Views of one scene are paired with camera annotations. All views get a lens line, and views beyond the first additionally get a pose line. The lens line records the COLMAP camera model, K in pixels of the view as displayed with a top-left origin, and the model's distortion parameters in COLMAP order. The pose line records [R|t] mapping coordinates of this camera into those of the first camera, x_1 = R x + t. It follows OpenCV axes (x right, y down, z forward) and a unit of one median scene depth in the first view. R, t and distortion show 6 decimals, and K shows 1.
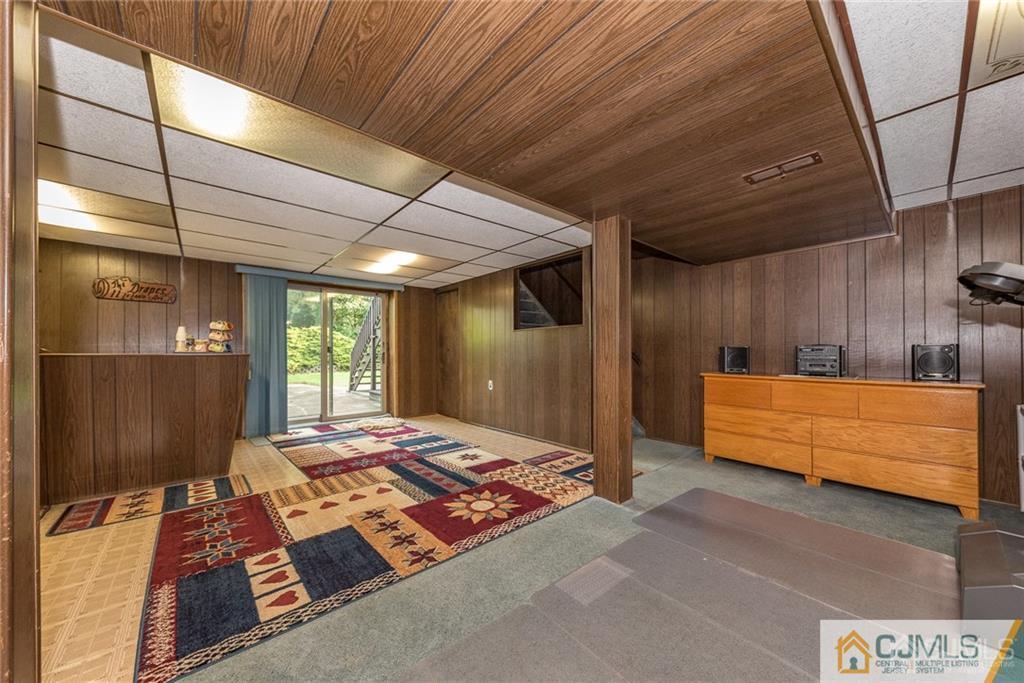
lens RADIAL K [[350.7, 0, 522.5], [0, 350.7, 349.9], [0, 0, 1]] dist [0.007484, -0.000443]
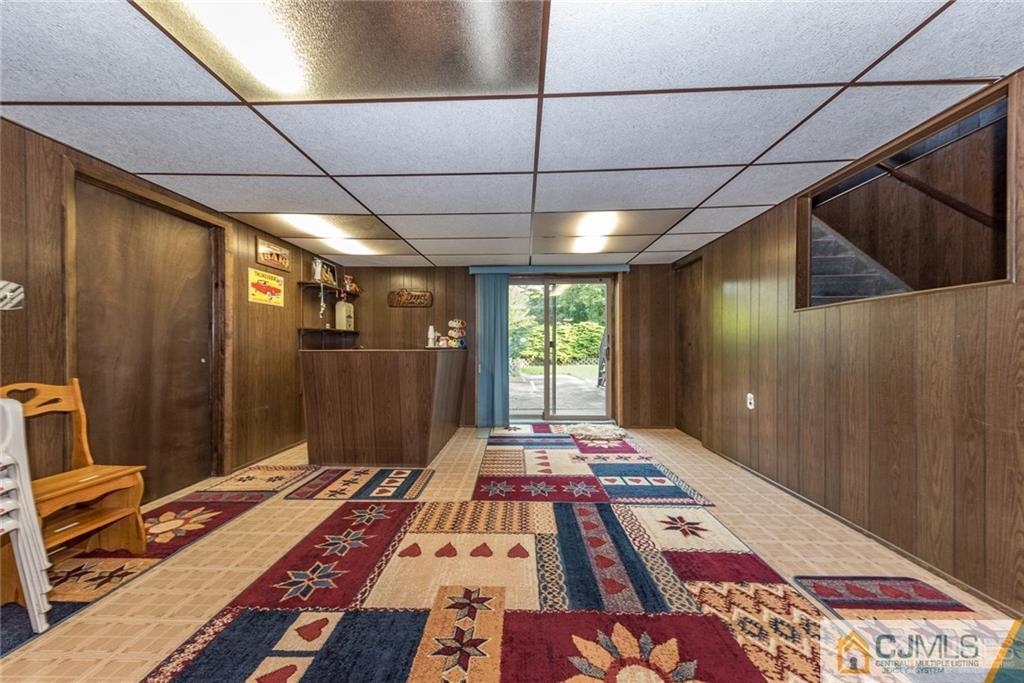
lens RADIAL K [[350.7, 0, 518.0], [0, 350.7, 349.0], [0, 0, 1]] dist [0.007484, -0.000443]
pose [[0.723658, 0.005653, -0.690135, 0.059447], [0.006712, 0.999862, 0.015228, -0.005503], [0.690126, -0.015653, 0.723520, 0.401736]]
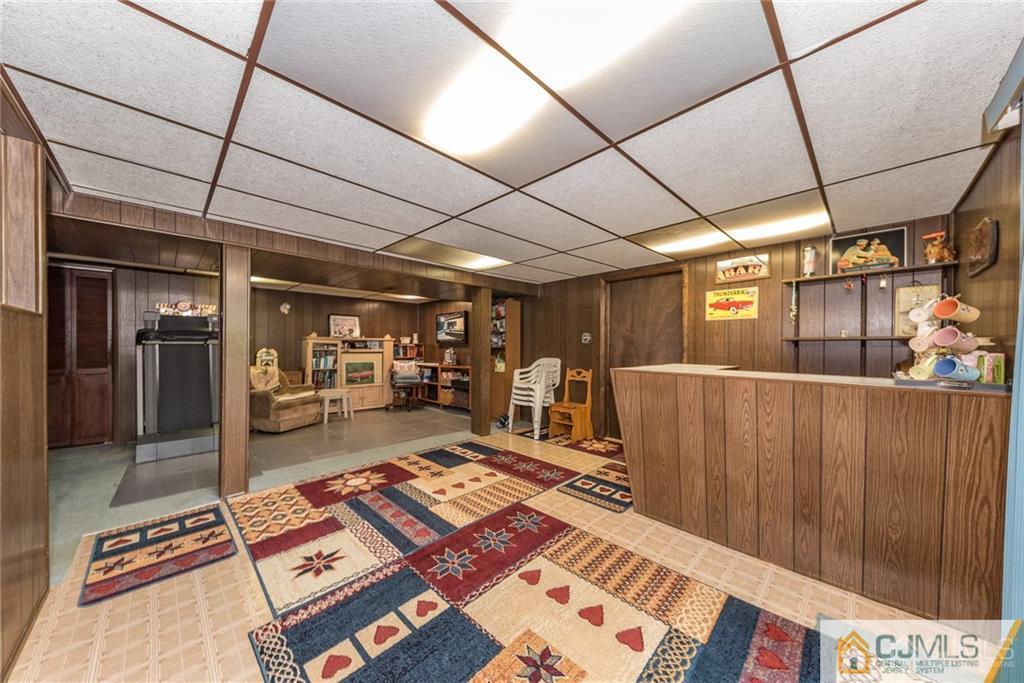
lens RADIAL K [[350.7, 0, 512.2], [0, 350.7, 349.1], [0, 0, 1]] dist [0.007484, -0.000443]
pose [[-0.999604, -0.002036, -0.028049, -0.462030], [-0.002023, 0.999998, -0.000494, -0.031912], [0.028050, -0.000437, -0.999606, 1.645817]]
